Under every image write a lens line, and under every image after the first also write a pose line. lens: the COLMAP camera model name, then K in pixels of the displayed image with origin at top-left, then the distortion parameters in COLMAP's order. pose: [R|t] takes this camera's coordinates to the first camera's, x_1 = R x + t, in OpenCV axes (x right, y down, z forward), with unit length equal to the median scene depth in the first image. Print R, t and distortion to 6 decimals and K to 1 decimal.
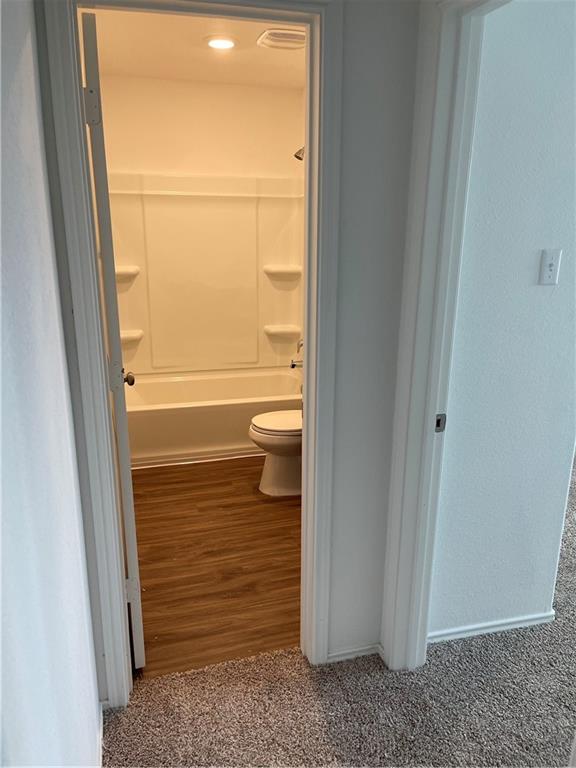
lens RADIAL K [[584.1, 0, 286.0], [0, 584.1, 388.8], [0, 0, 1]] dist [-0.001434, -0.028487]
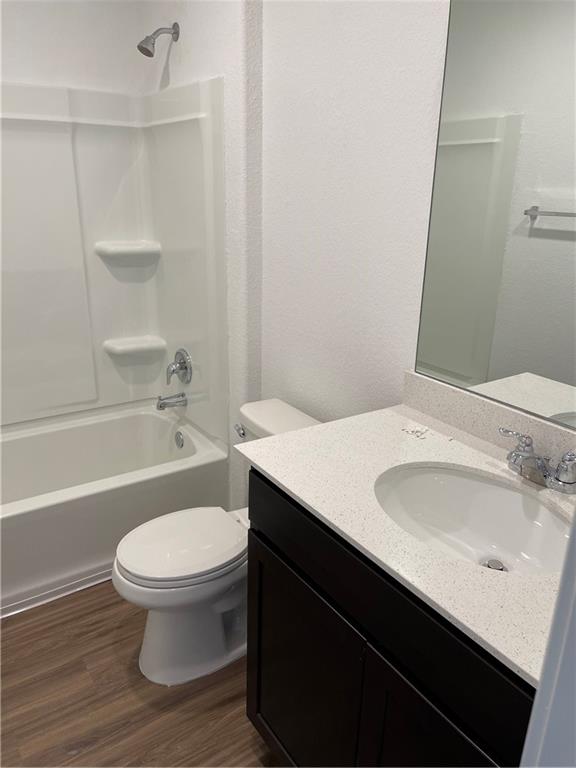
lens RADIAL K [[584.1, 0, 293.8], [0, 584.1, 378.3], [0, 0, 1]] dist [-0.001434, -0.028487]
pose [[0.946678, -0.096606, 0.307357, -0.042538], [0.078055, 0.994337, 0.072119, -0.102810], [-0.312583, -0.044283, 0.948858, 0.376798]]
